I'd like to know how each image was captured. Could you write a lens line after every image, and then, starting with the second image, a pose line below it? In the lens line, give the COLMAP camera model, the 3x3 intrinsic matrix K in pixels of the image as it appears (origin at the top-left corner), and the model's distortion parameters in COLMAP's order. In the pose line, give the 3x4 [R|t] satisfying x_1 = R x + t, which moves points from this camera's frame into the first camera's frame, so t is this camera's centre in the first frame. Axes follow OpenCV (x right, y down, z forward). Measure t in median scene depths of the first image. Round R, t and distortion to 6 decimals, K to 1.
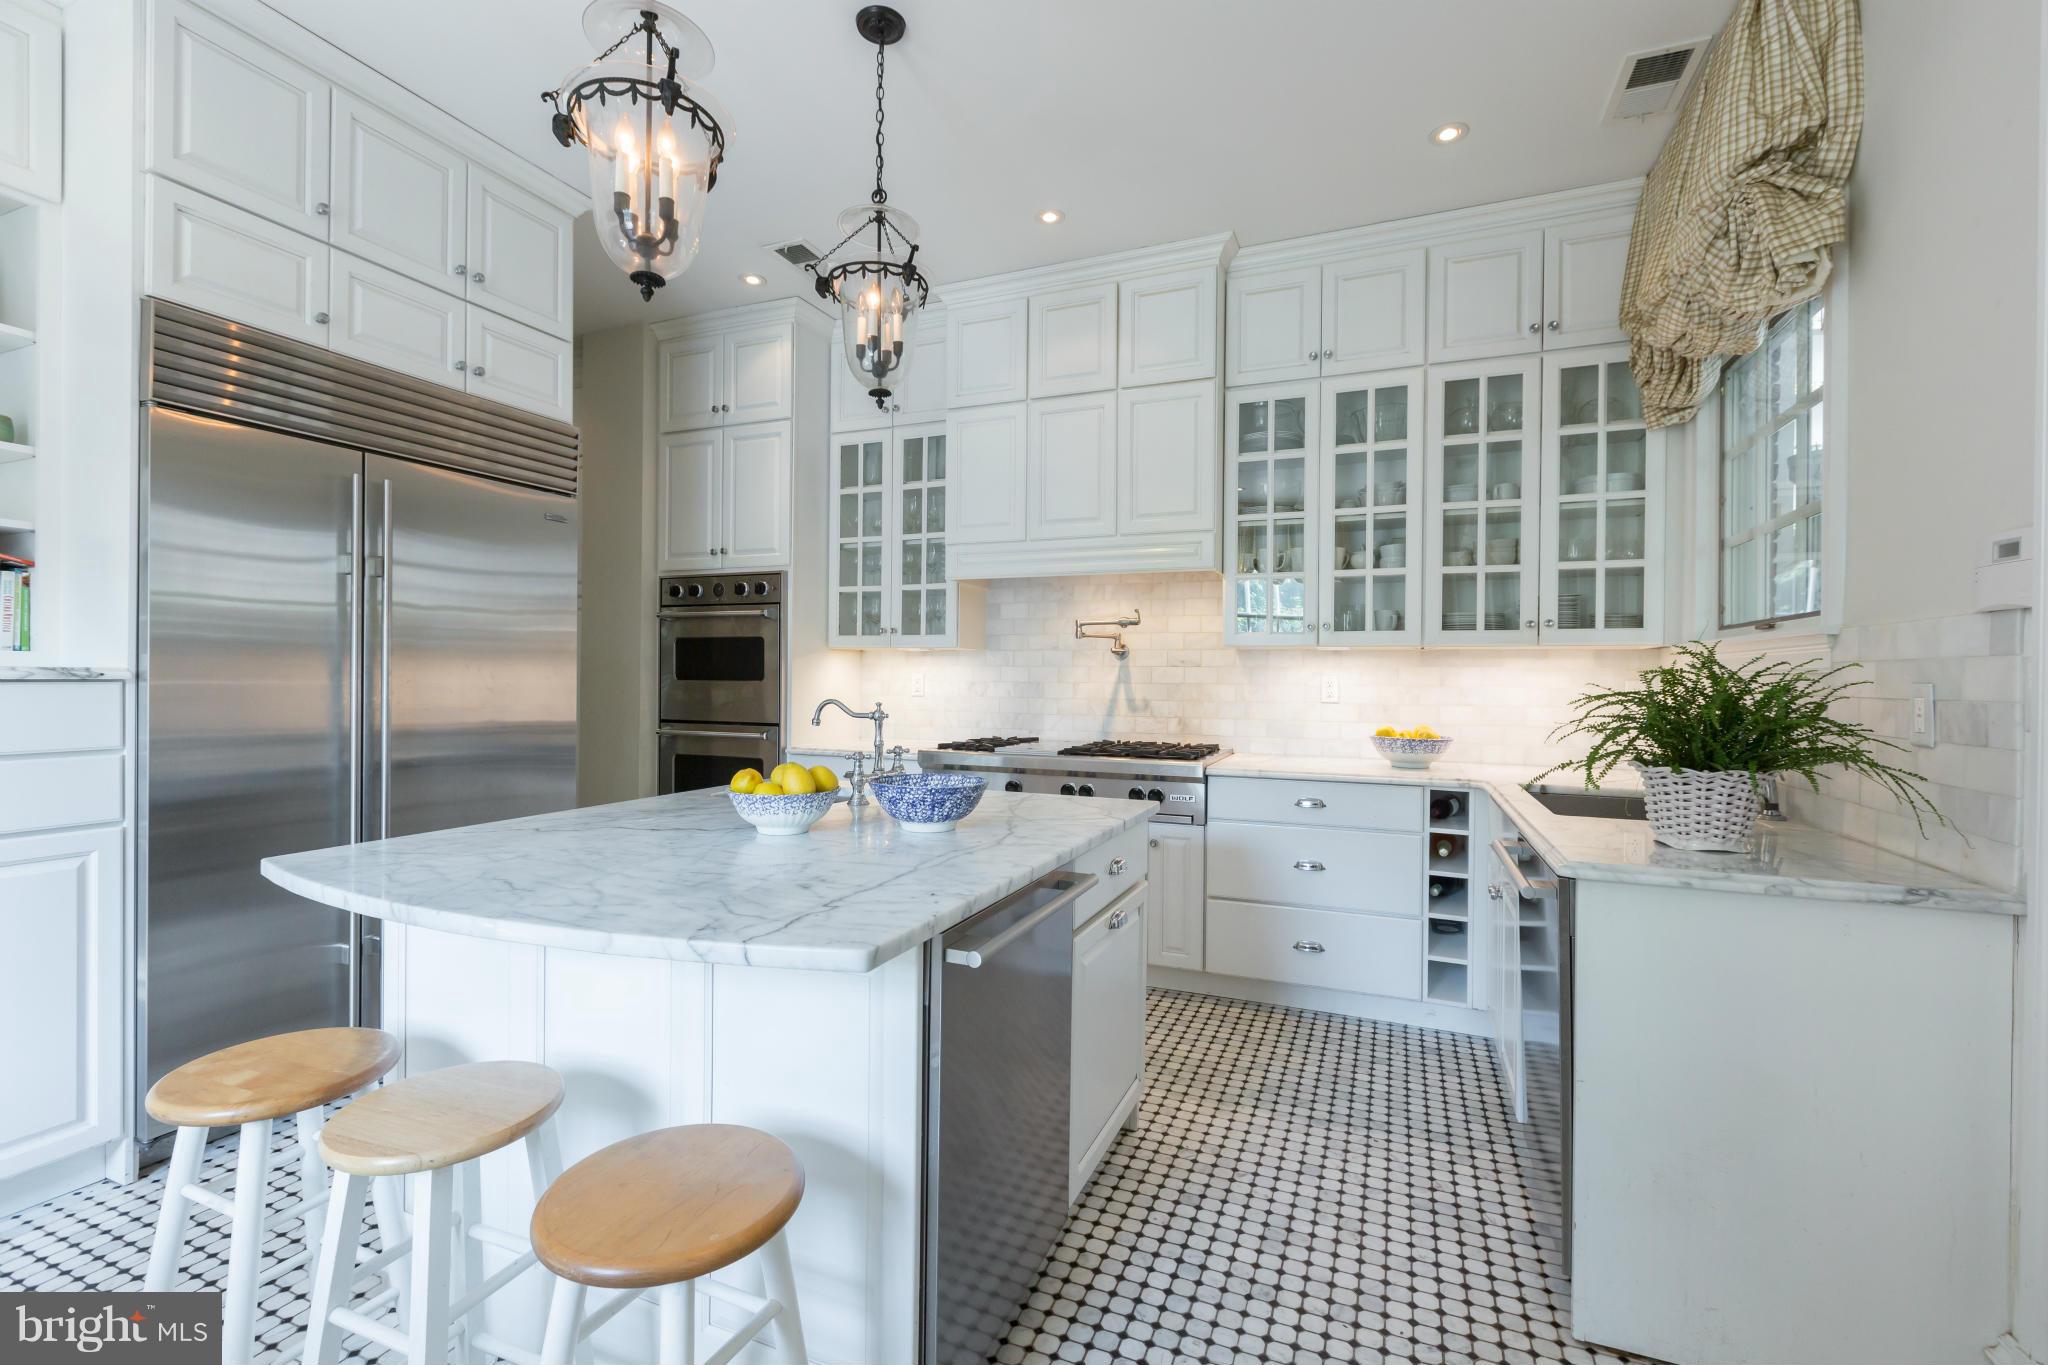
lens RADIAL K [[902.9, 0, 1027.0], [0, 902.9, 680.9], [0, 0, 1]] dist [0.001108, -0.000277]
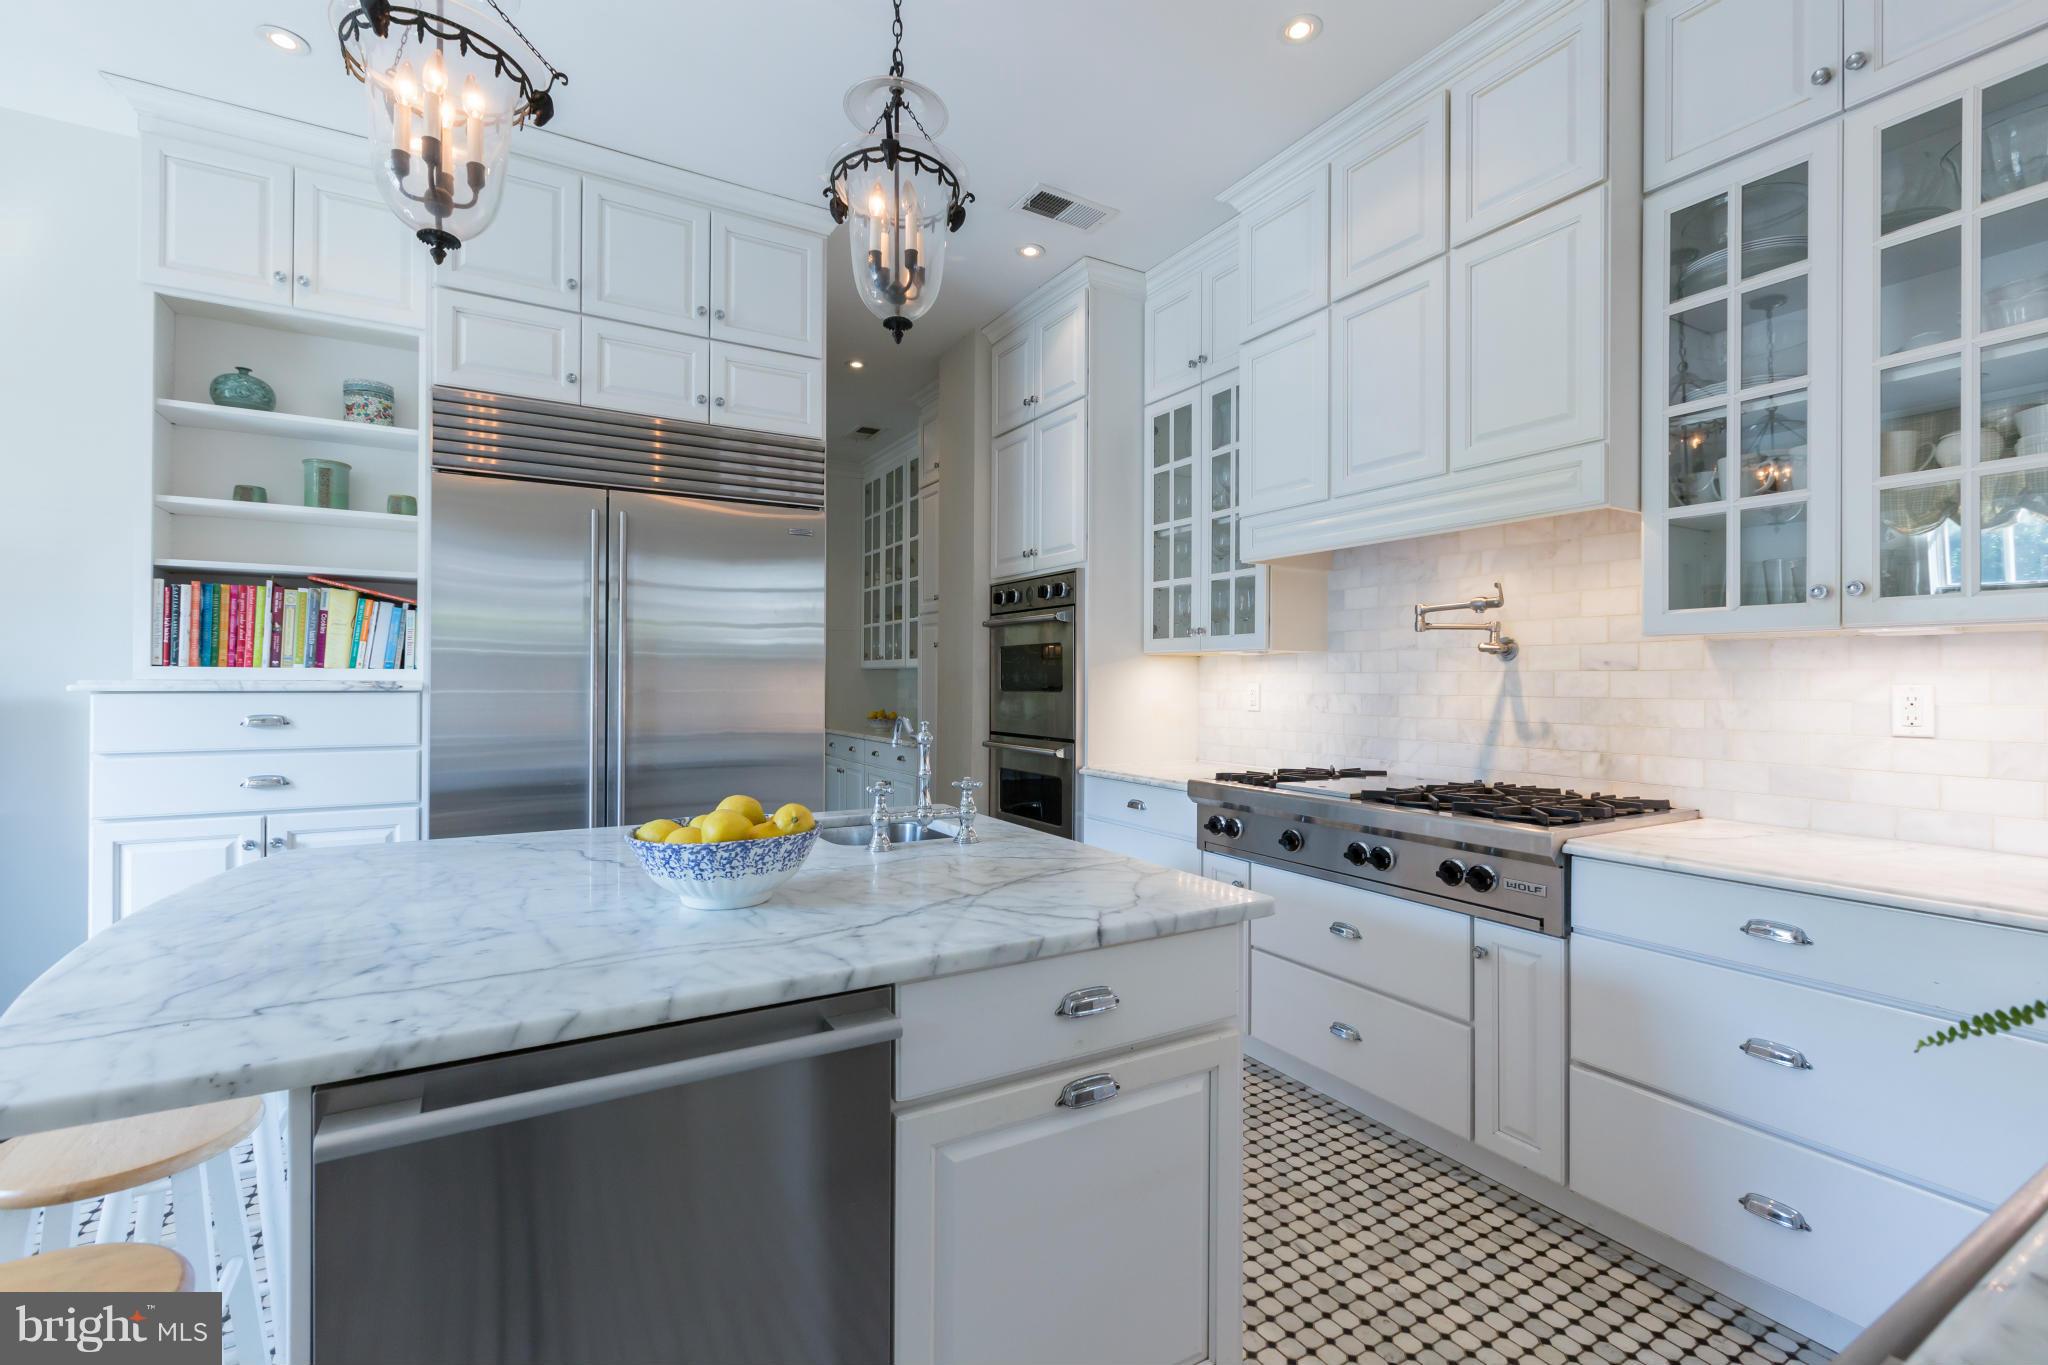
lens RADIAL K [[902.9, 0, 1022.9], [0, 902.9, 680.8], [0, 0, 1]] dist [0.001108, -0.000277]
pose [[0.795181, -0.004856, -0.606353, 0.228982], [-0.001753, 0.999945, -0.010307, -0.001667], [0.606370, 0.009259, 0.795129, 0.262792]]
